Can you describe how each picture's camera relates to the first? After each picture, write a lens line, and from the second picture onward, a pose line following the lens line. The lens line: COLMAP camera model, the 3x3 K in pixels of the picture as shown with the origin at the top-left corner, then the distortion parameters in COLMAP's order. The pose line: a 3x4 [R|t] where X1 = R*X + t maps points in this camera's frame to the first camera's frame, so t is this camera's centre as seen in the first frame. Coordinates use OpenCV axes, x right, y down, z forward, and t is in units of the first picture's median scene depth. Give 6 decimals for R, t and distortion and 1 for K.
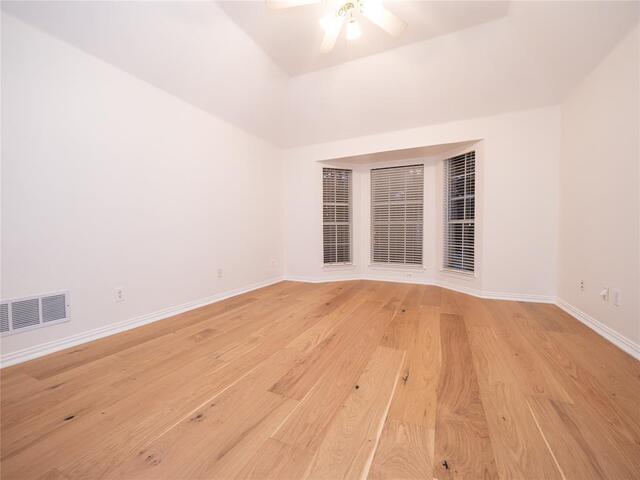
lens RADIAL K [[269.2, 0, 319.6], [0, 269.2, 239.4], [0, 0, 1]] dist [-0.007703, 0.001040]
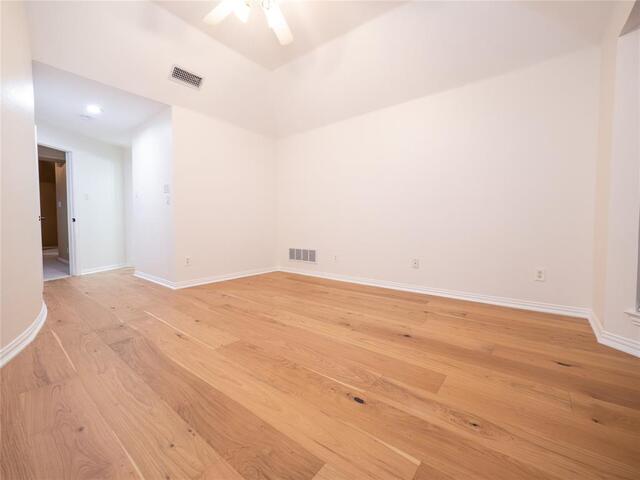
lens RADIAL K [[269.2, 0, 322.3], [0, 269.2, 240.0], [0, 0, 1]] dist [-0.007703, 0.001040]
pose [[-0.229337, 0.063602, -0.971267, 1.099309], [-0.030381, 0.996909, 0.072455, -0.034831], [0.972873, 0.046125, -0.226696, 1.544915]]
